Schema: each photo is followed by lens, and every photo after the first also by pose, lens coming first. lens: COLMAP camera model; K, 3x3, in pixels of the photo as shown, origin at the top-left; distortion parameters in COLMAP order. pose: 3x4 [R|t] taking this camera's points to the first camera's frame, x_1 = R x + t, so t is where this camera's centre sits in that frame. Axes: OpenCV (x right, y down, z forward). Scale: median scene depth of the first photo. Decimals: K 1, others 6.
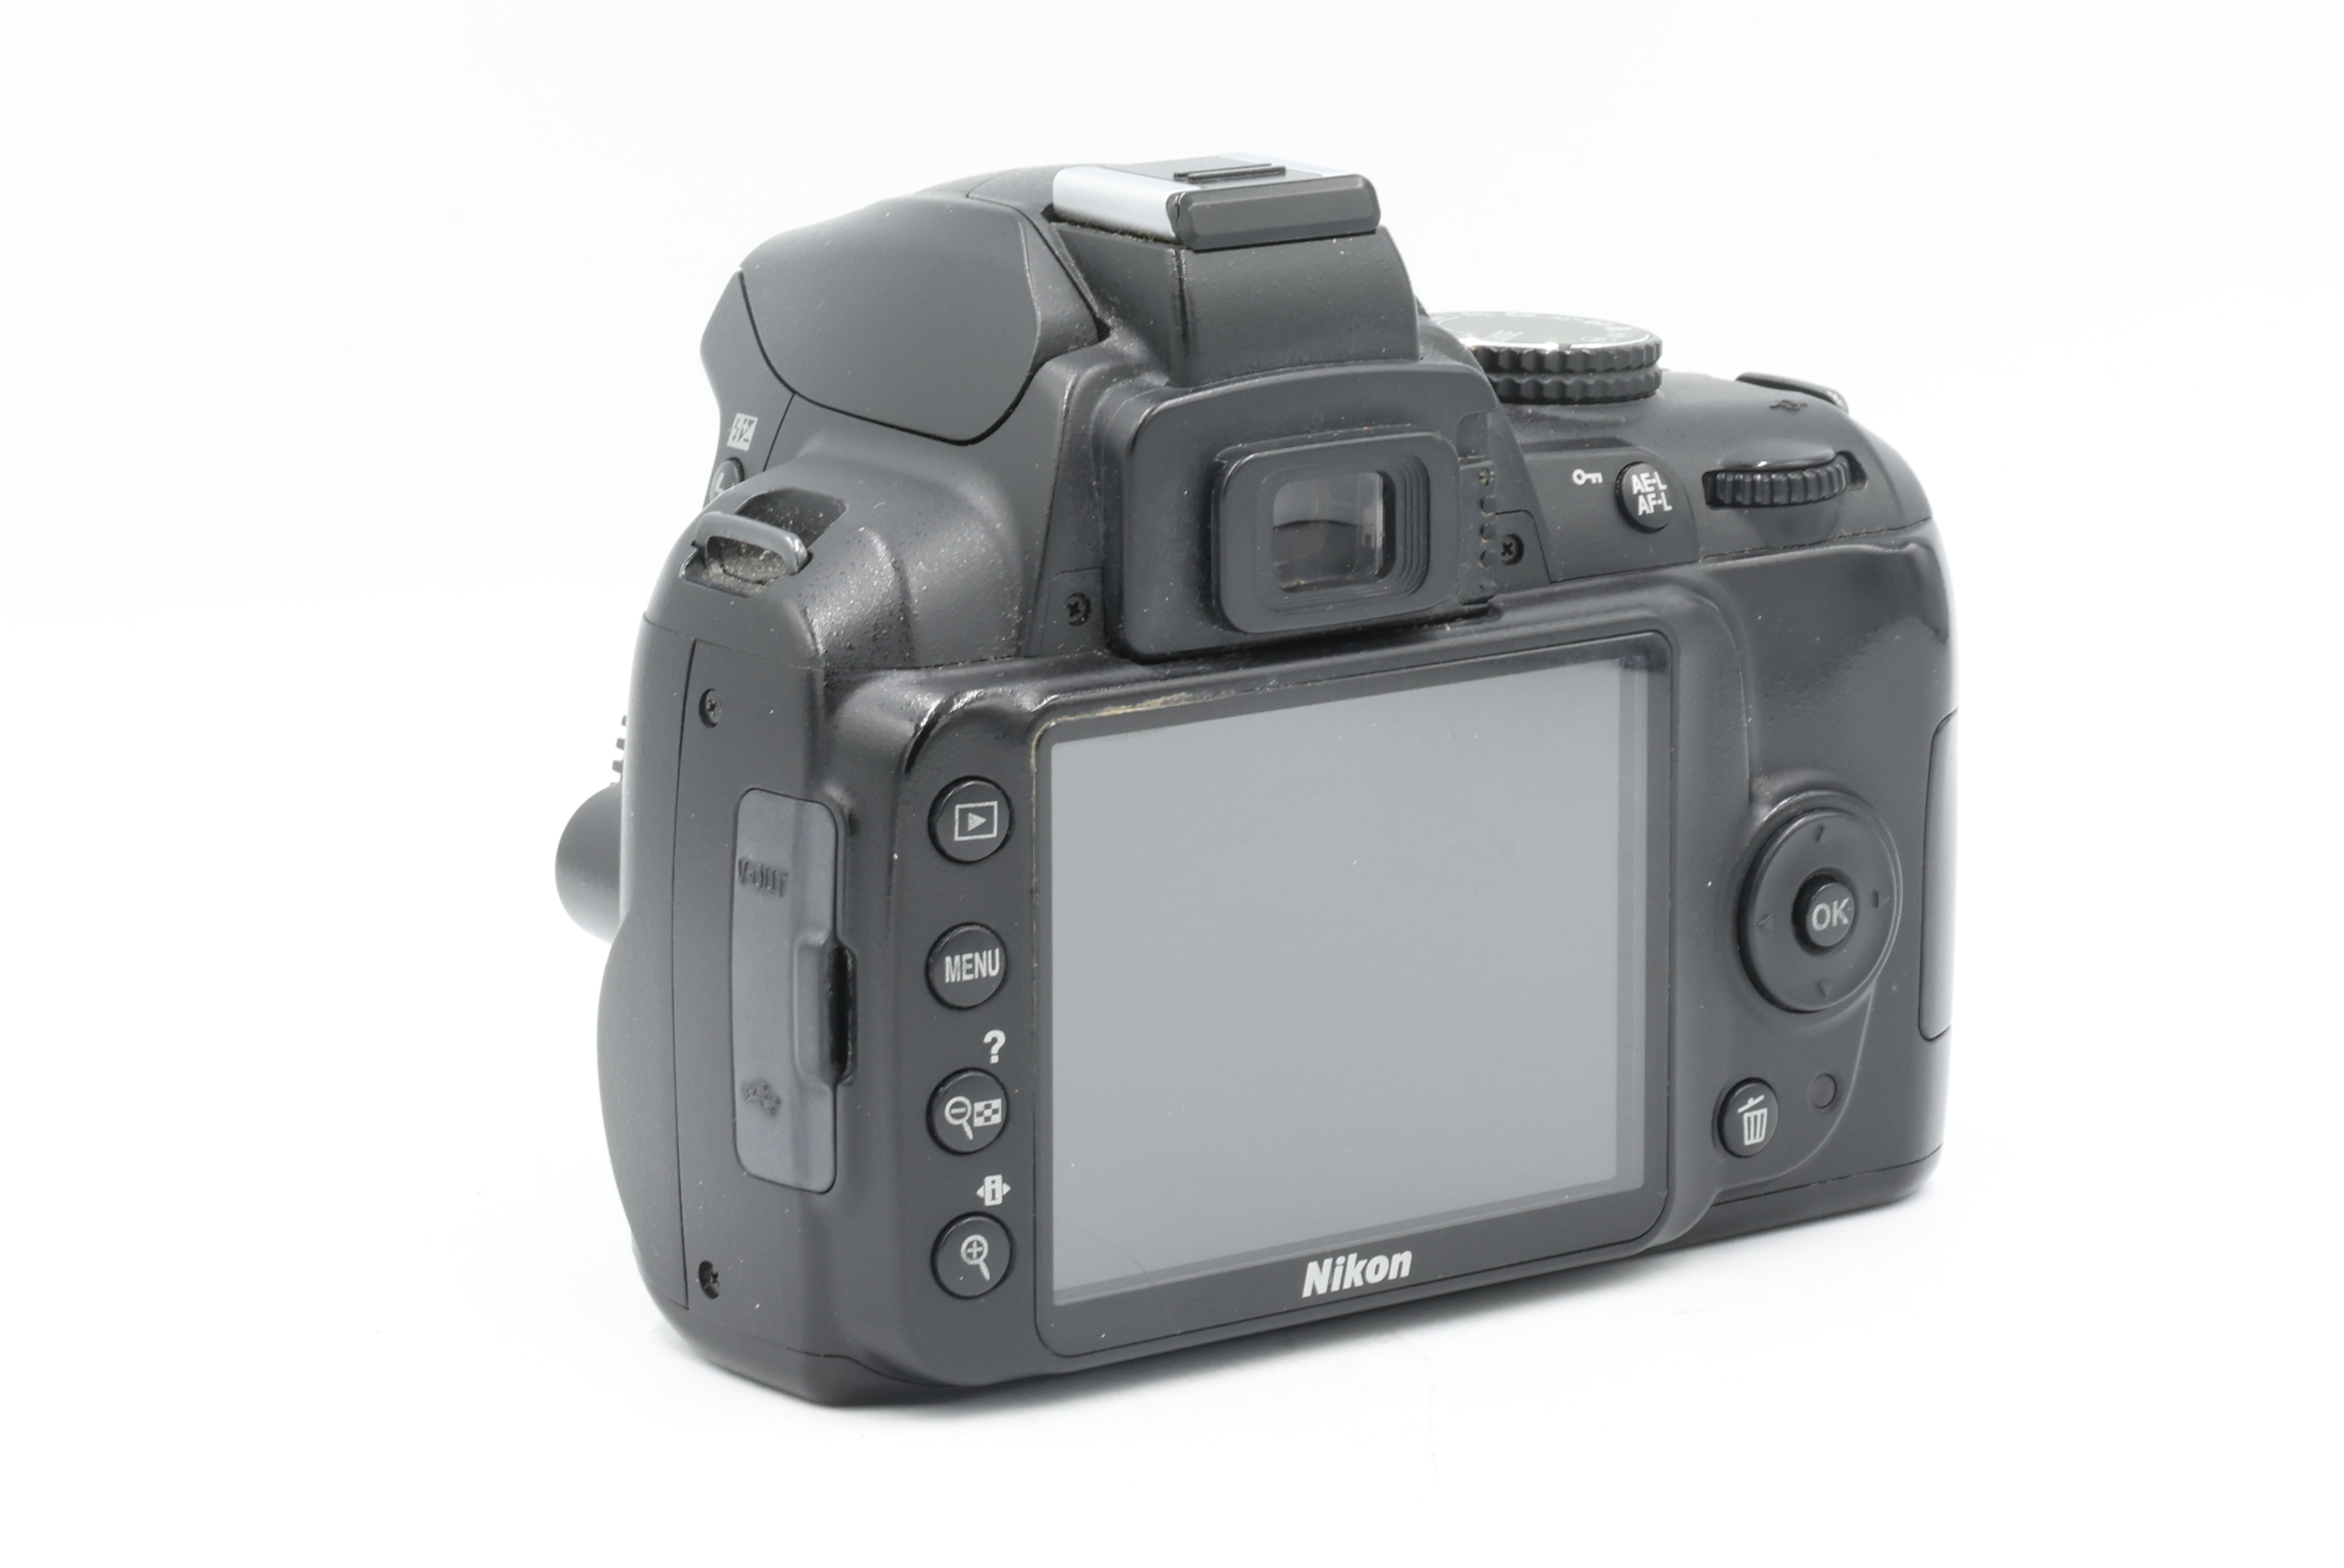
lens RADIAL K [[7777.7, 0, 1172.0], [0, 7777.7, 784.0], [0, 0, 1]] dist [0.618826, -0.247793]
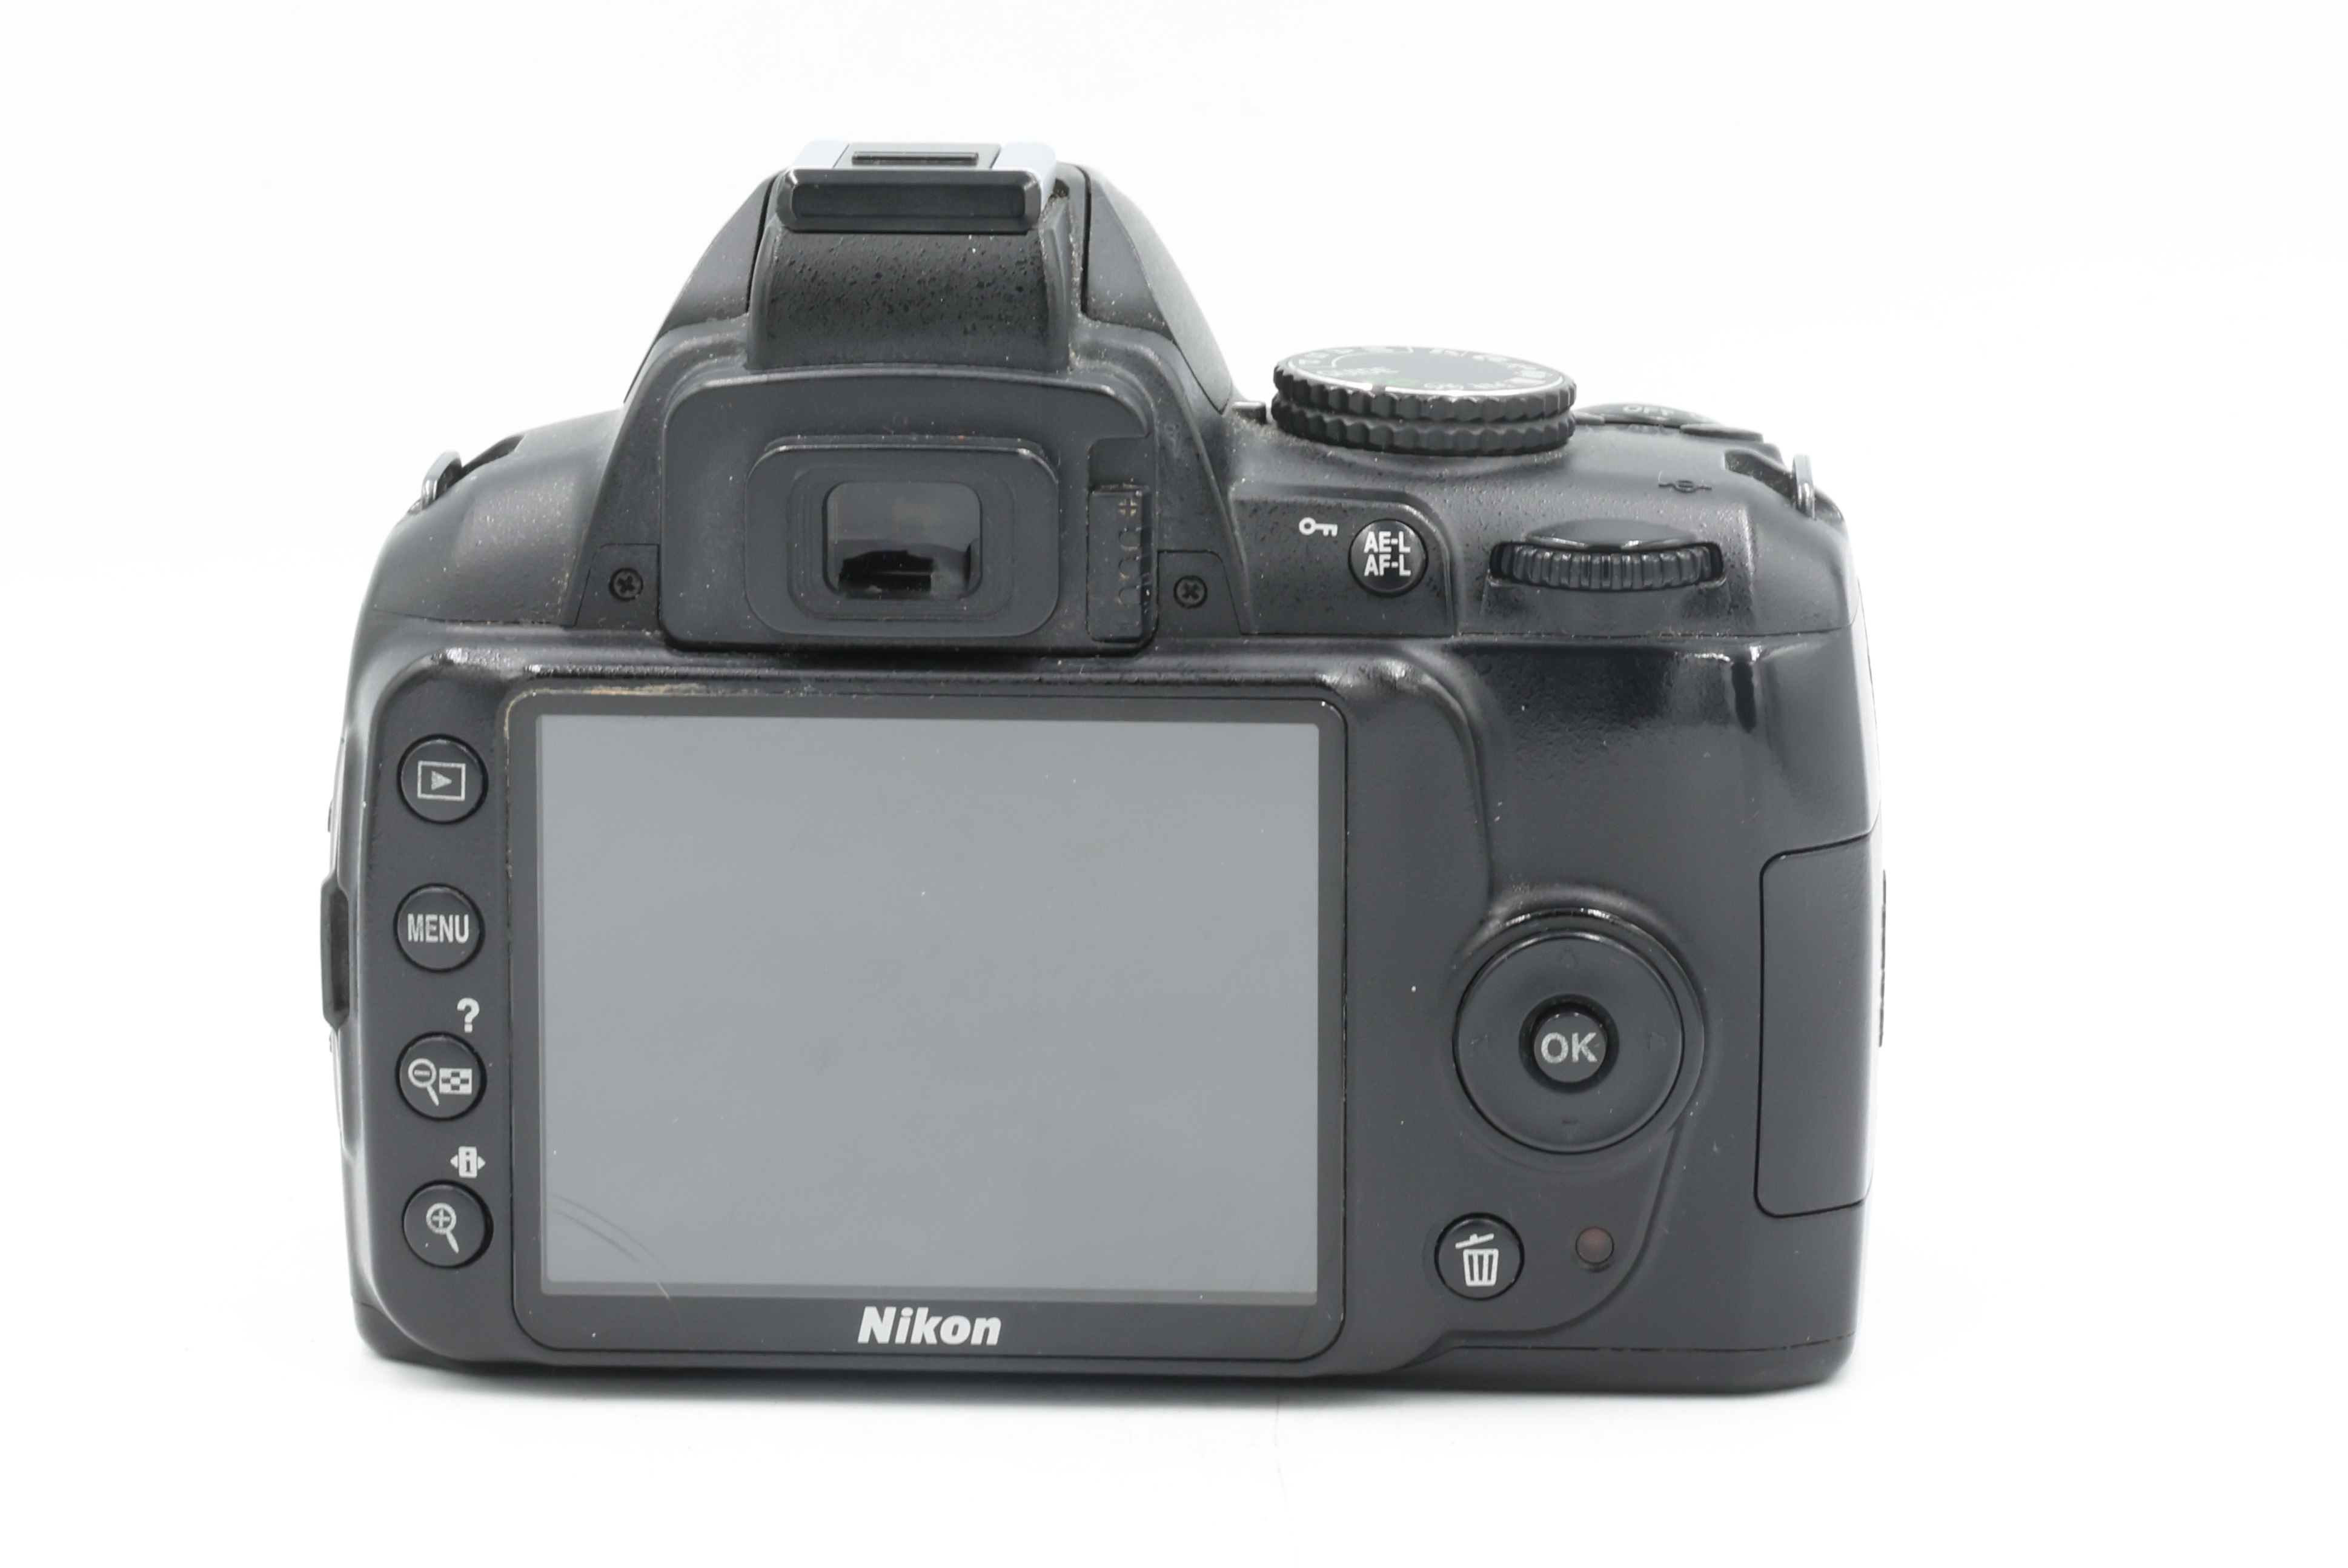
lens RADIAL K [[7789.9, 0, 1174.0], [0, 7789.9, 784.0], [0, 0, 1]] dist [0.618826, -0.247793]
pose [[0.750737, 0.132388, -0.647199, 0.668238], [-0.135536, 0.989739, 0.045238, -0.050887], [0.646548, 0.053757, 0.760977, 0.303715]]
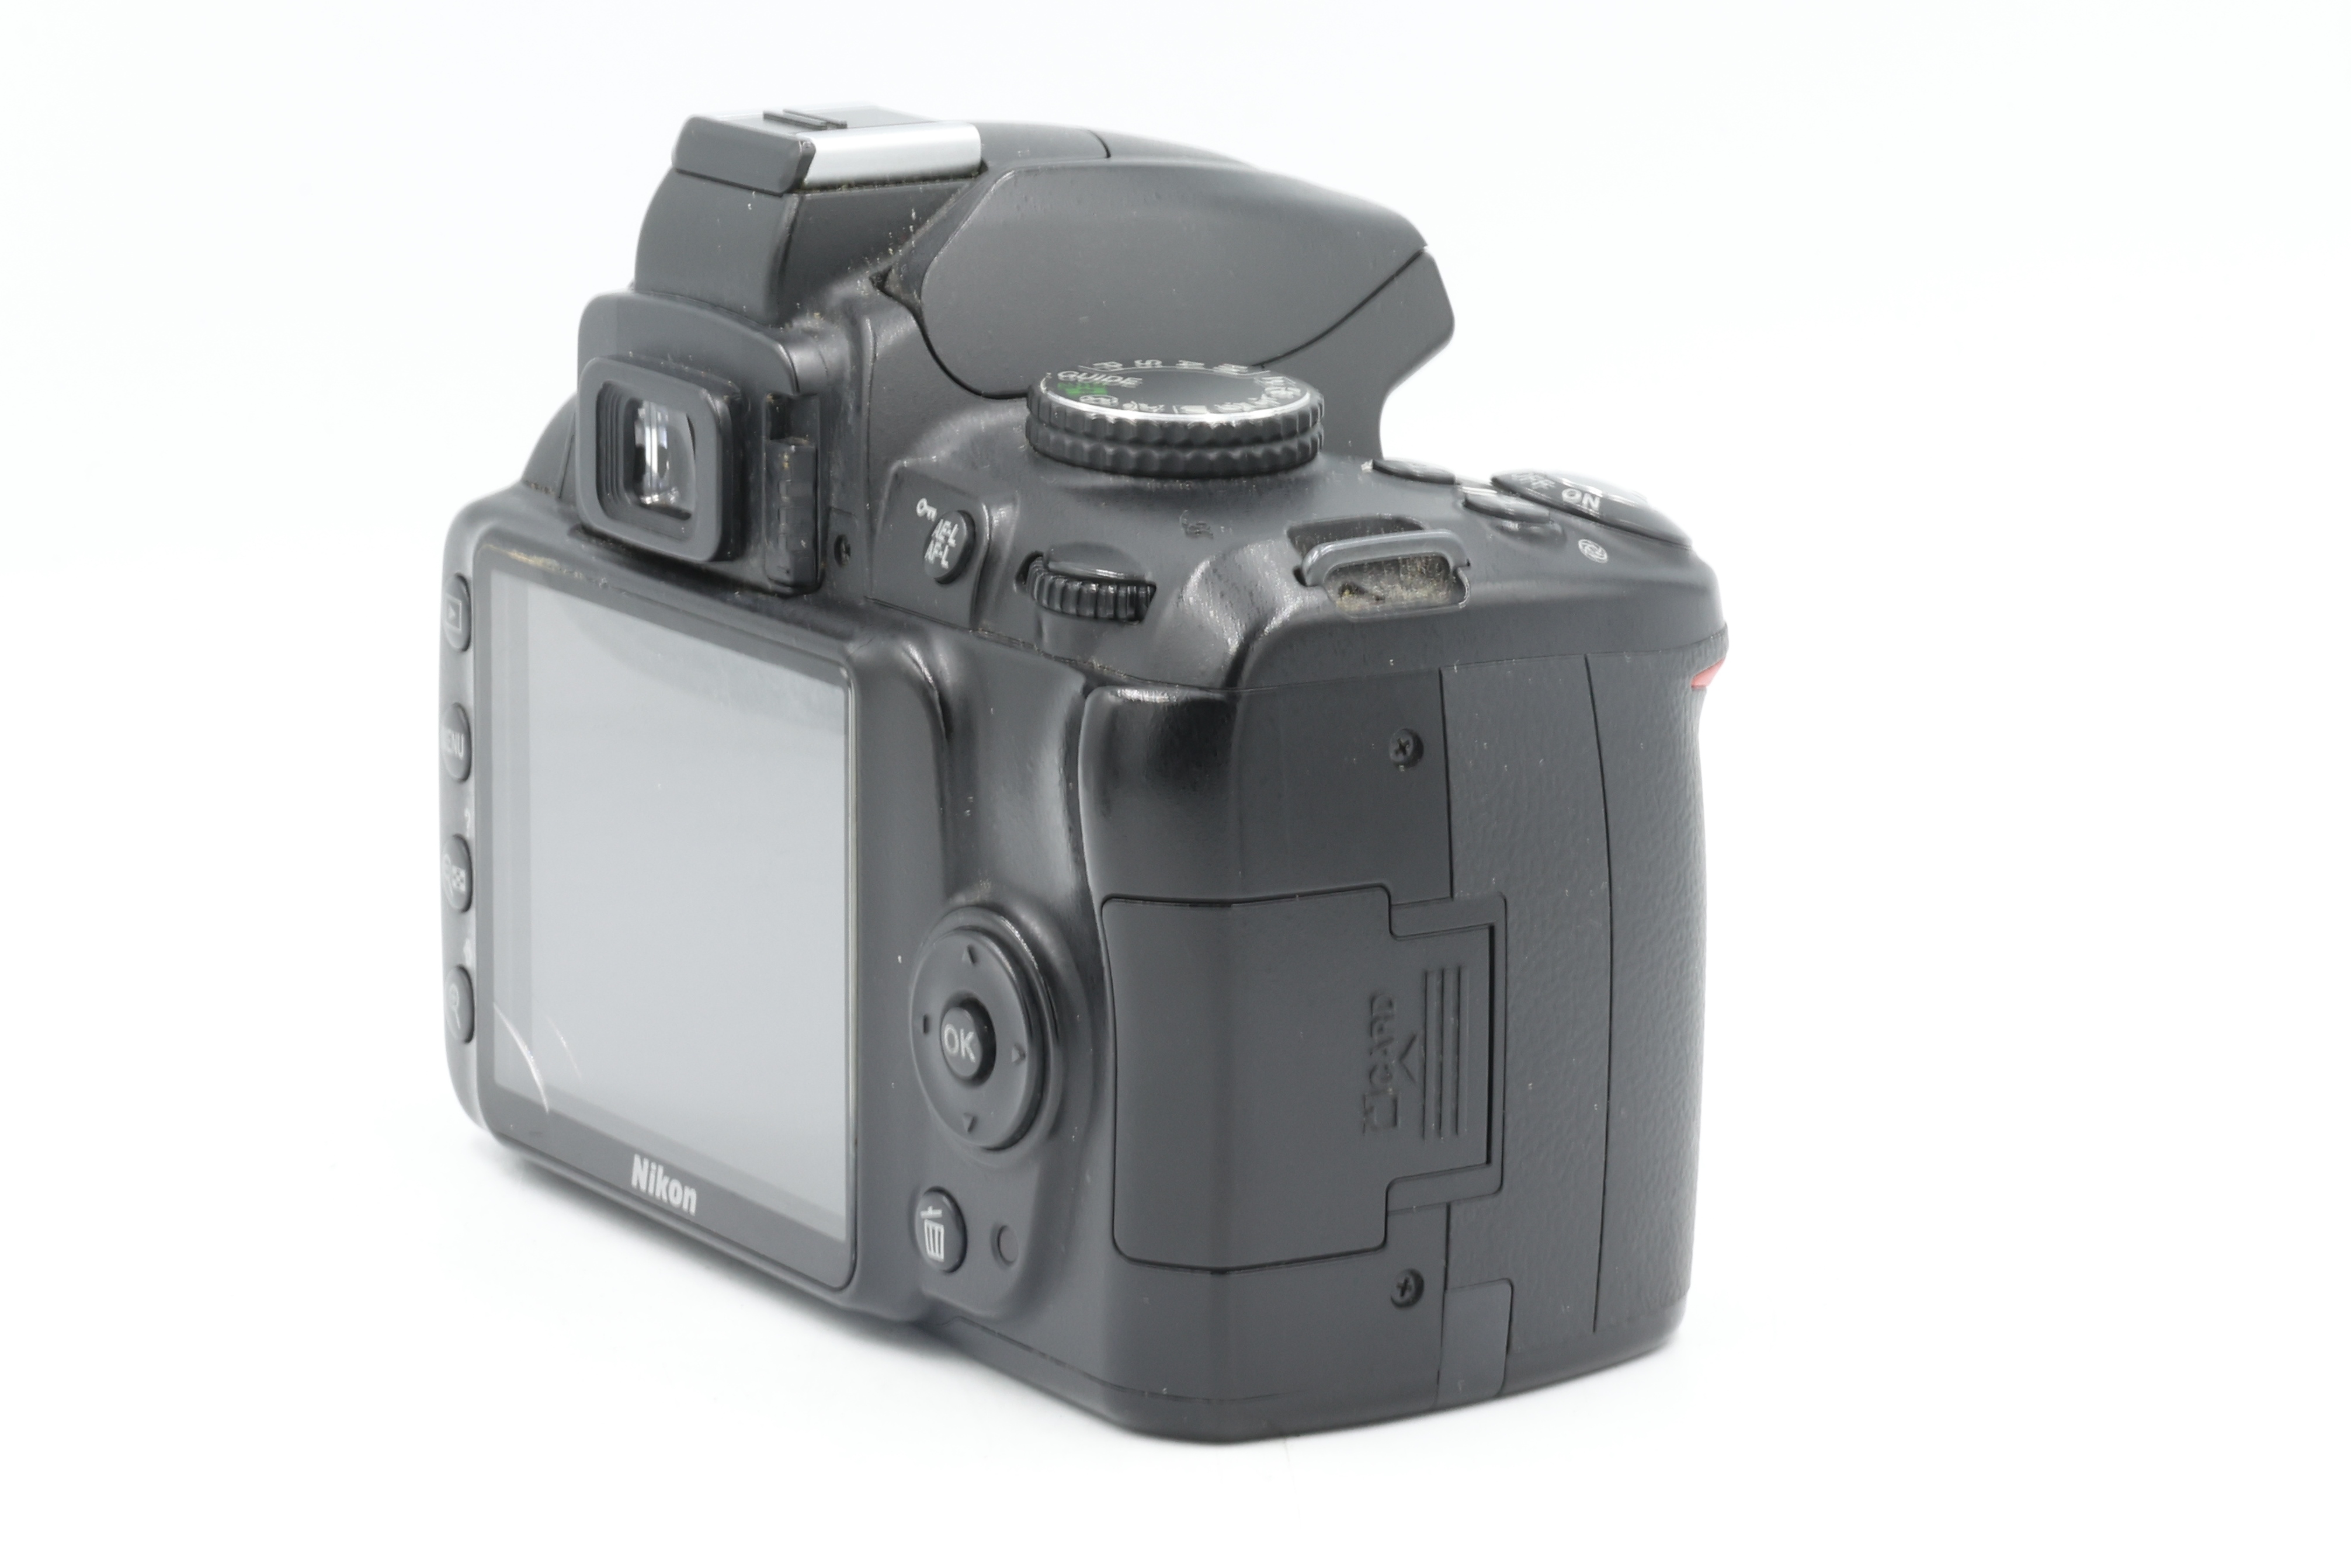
lens RADIAL K [[7800.0, 0, 1175.5], [0, 7800.0, 784.0], [0, 0, 1]] dist [0.618826, -0.247793]
pose [[-0.054002, 0.219299, -0.974162, 1.040281], [-0.216030, 0.949915, 0.225816, -0.241379], [0.974892, 0.222642, -0.003923, 1.087802]]
